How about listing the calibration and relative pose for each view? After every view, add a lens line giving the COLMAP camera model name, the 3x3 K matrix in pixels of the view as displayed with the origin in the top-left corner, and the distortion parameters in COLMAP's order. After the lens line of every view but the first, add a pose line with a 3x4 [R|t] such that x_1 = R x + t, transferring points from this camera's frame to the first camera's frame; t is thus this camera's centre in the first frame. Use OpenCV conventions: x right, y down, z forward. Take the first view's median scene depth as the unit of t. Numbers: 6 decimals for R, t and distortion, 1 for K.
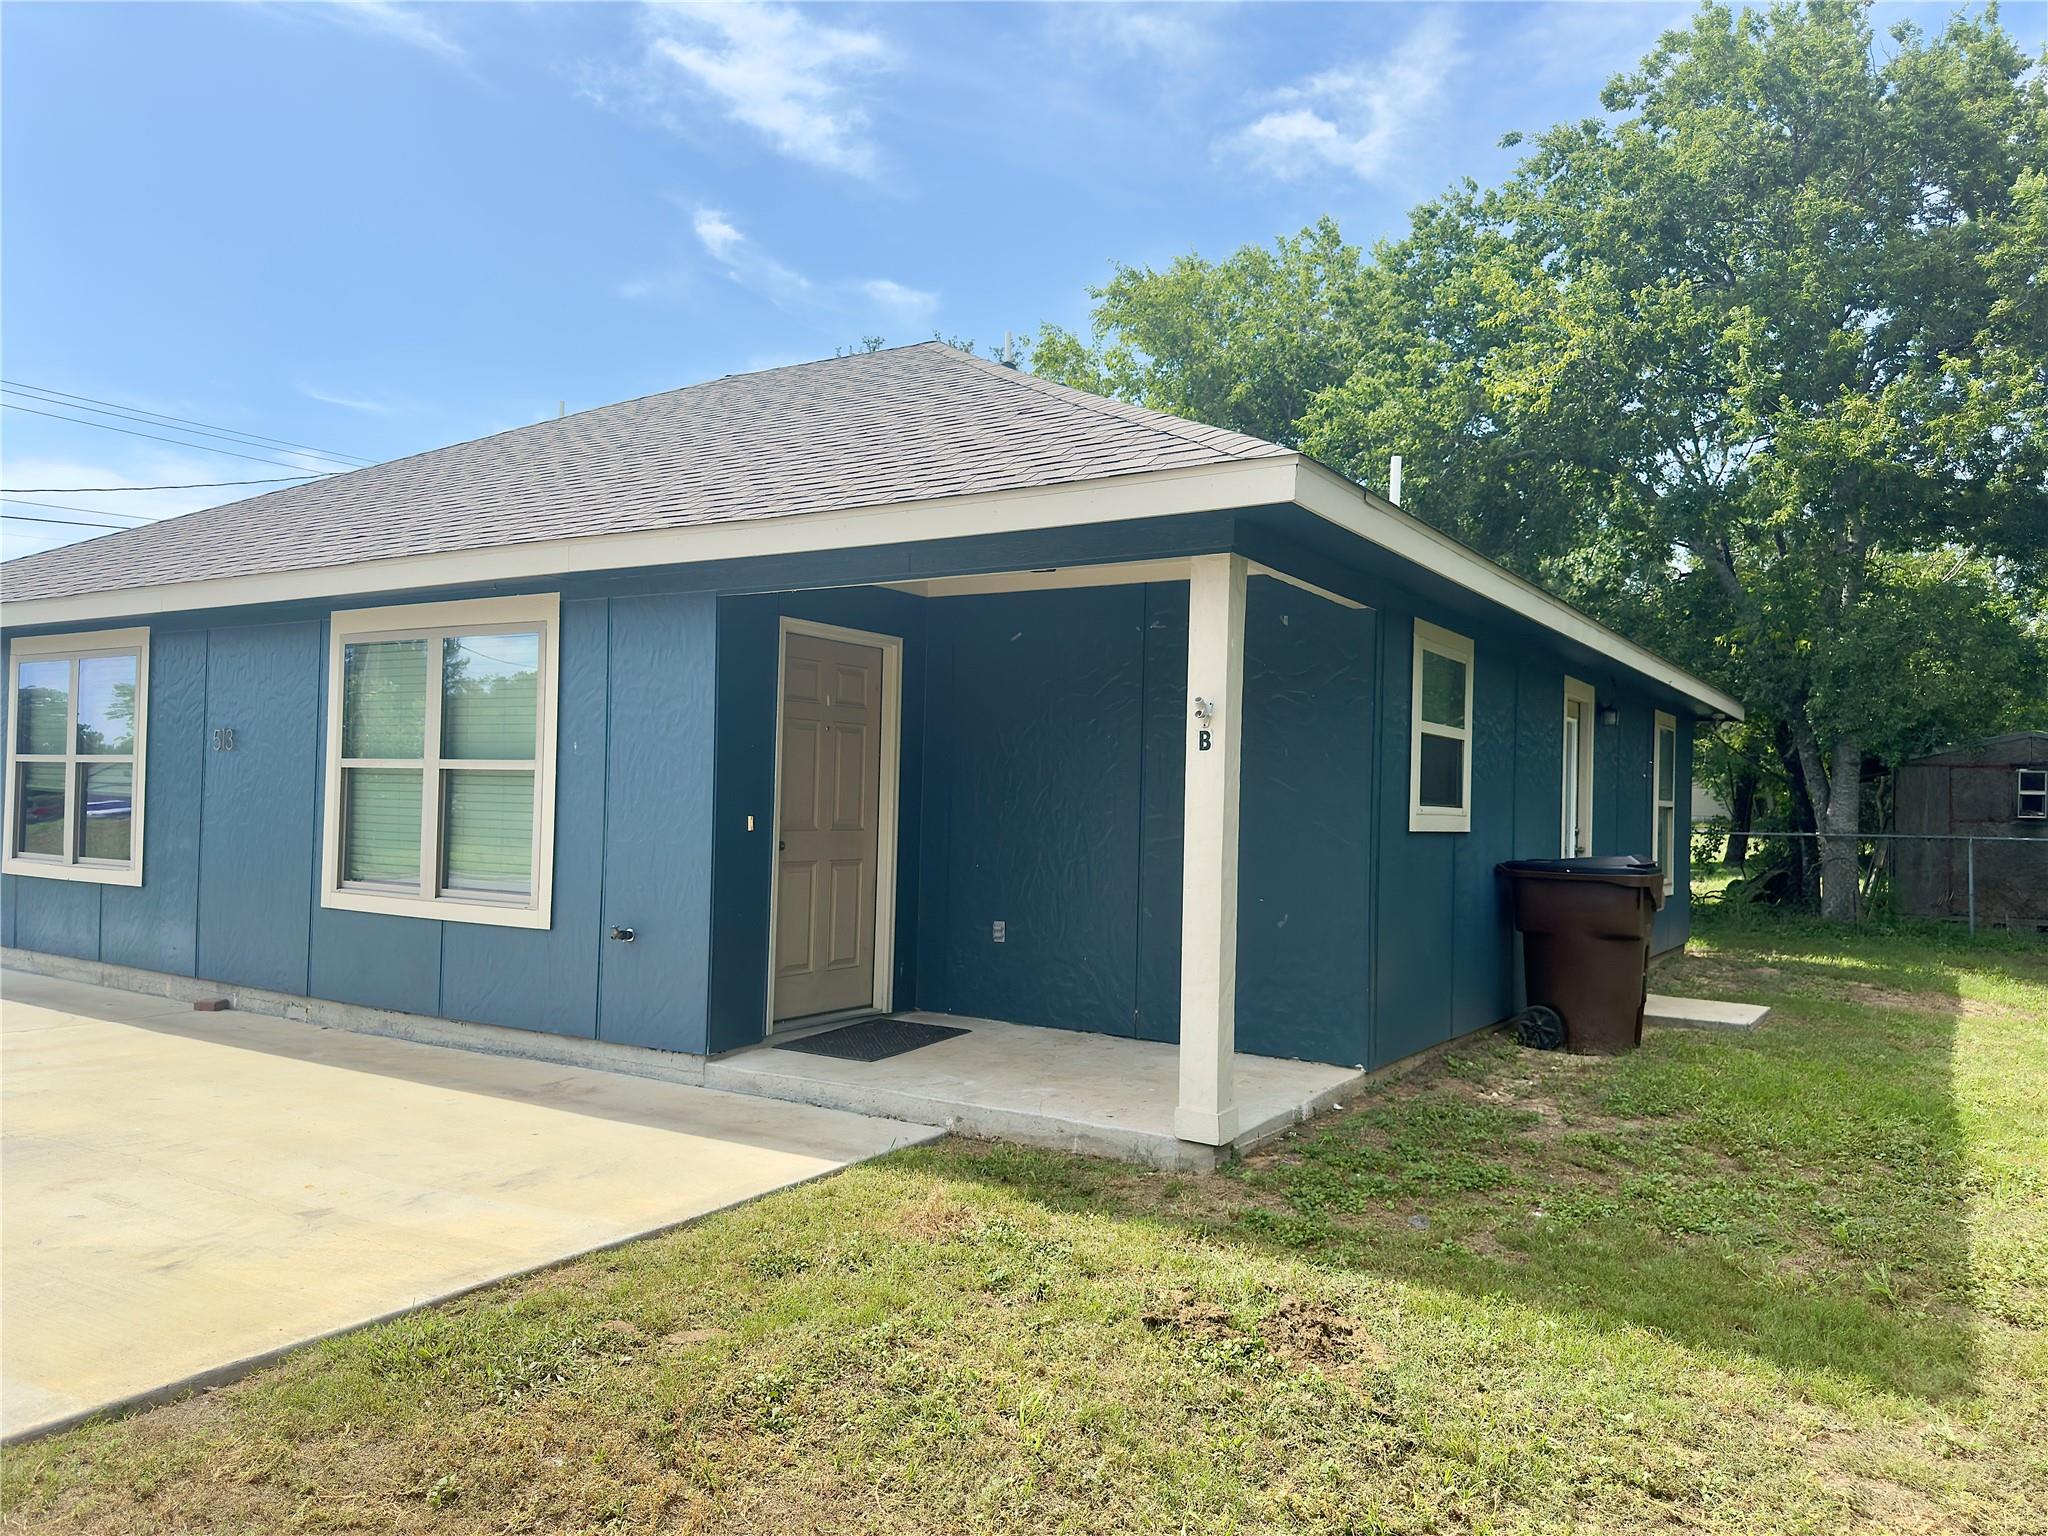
lens RADIAL K [[1456.6, 0, 1021.5], [0, 1456.6, 748.9], [0, 0, 1]] dist [0.045745, -0.055464]
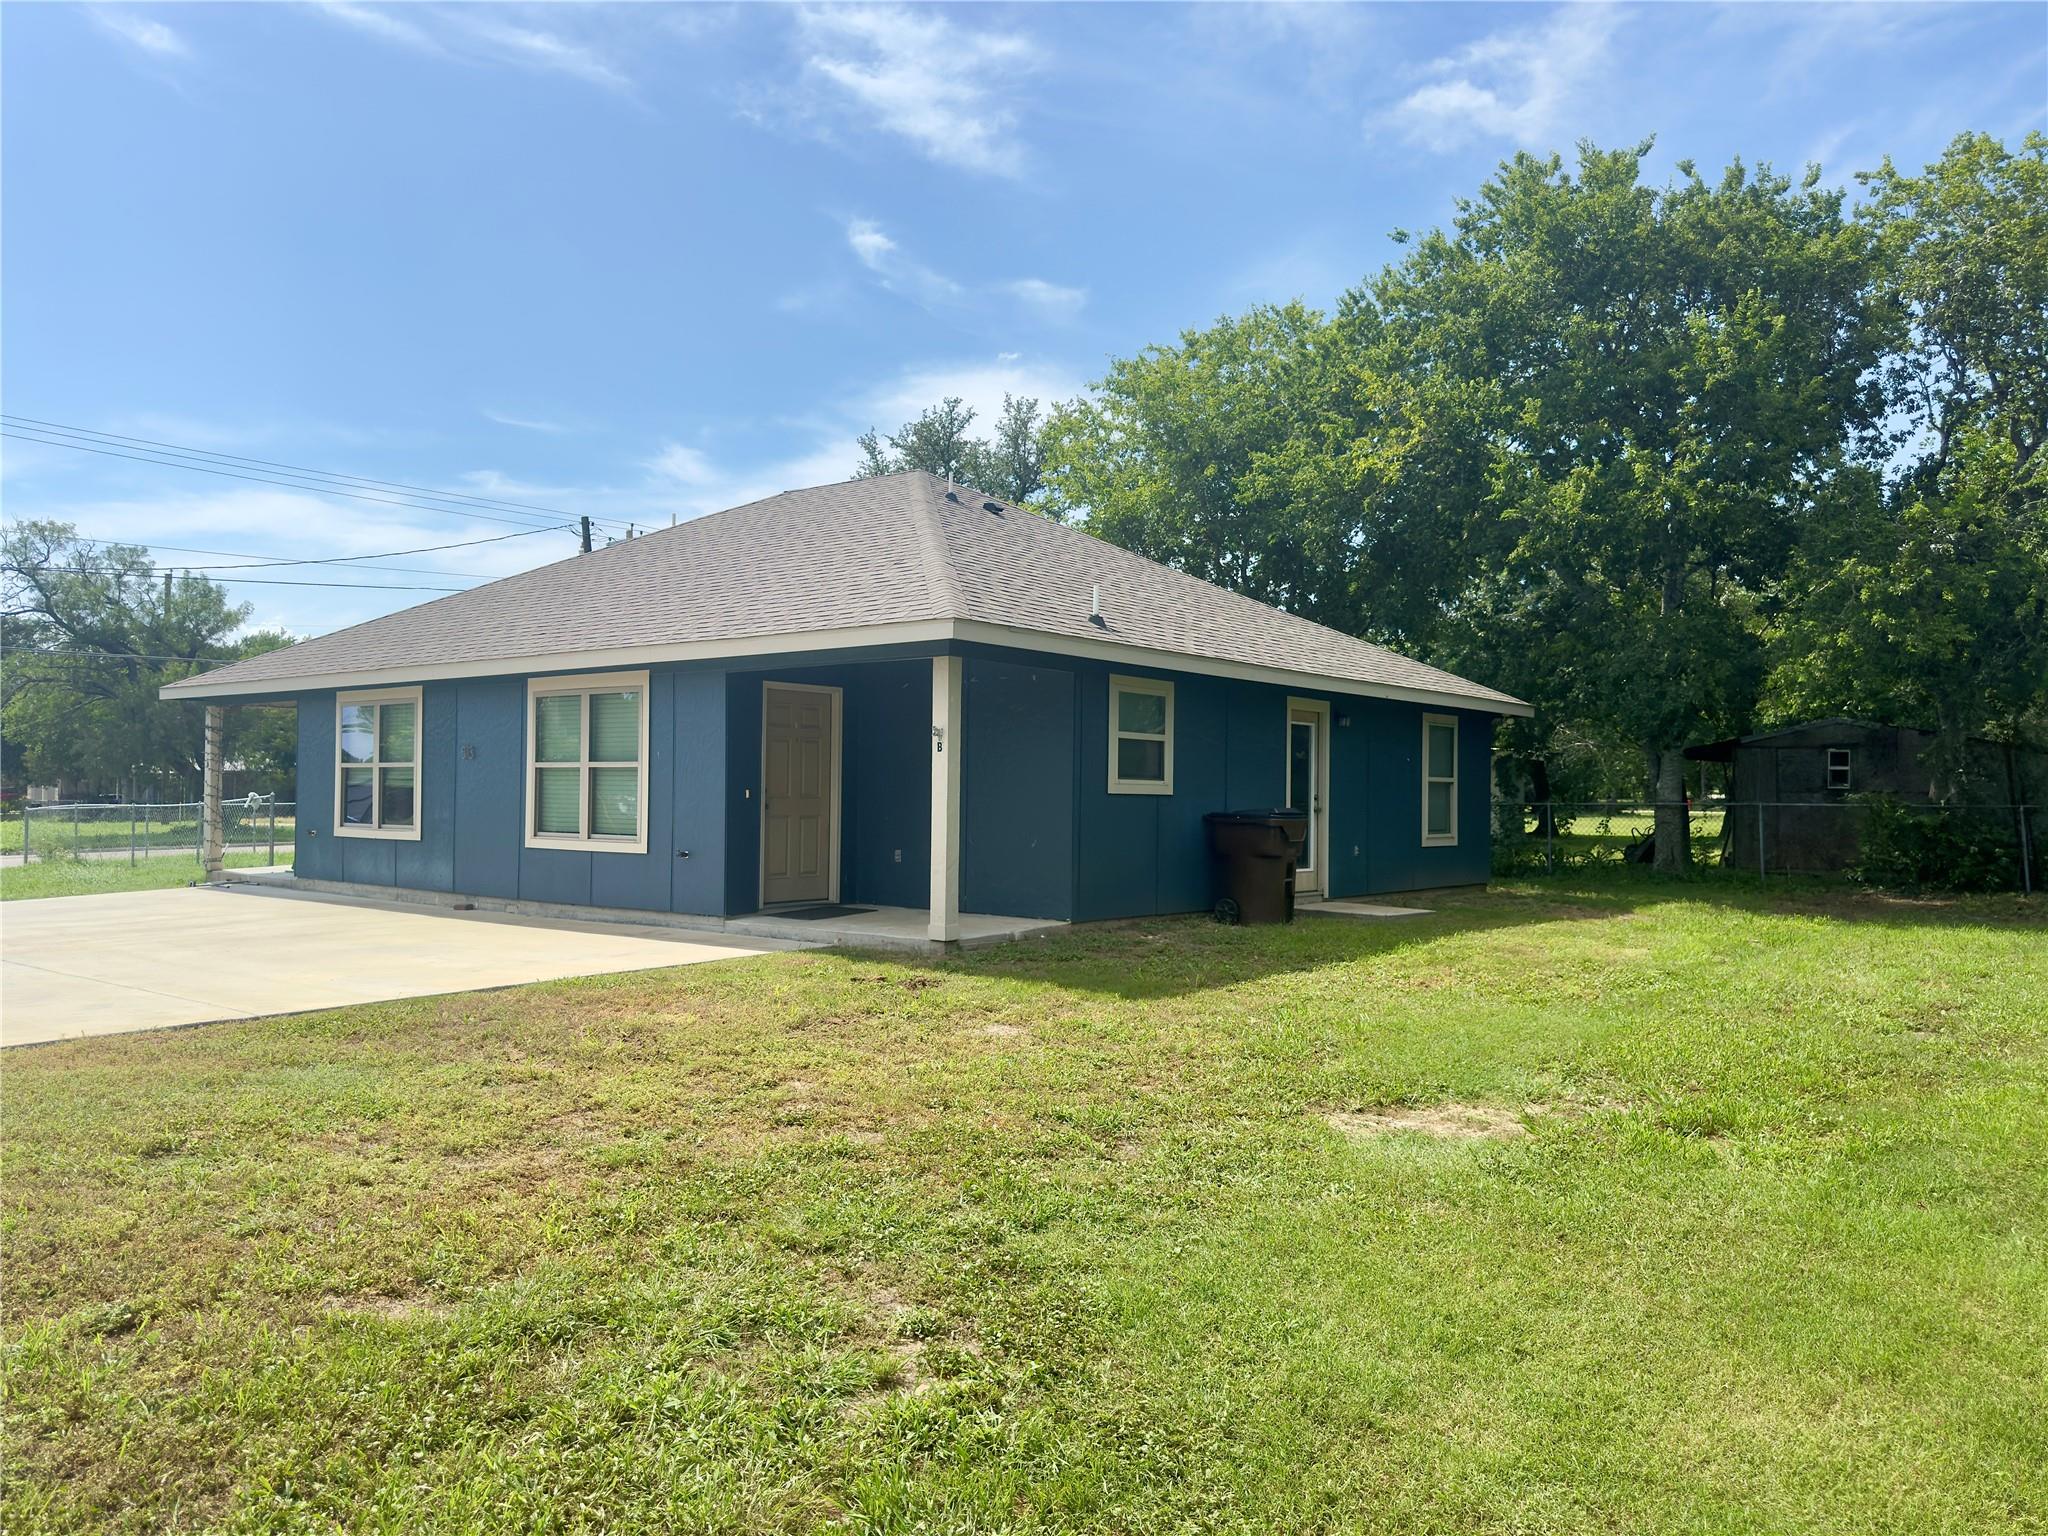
lens RADIAL K [[1456.6, 0, 1002.8], [0, 1456.6, 729.4], [0, 0, 1]] dist [0.045745, -0.055464]
pose [[0.992619, -0.018769, -0.119812, 0.302229], [0.017627, 0.999789, -0.010583, -0.004491], [0.119985, 0.008393, 0.992740, -0.670828]]
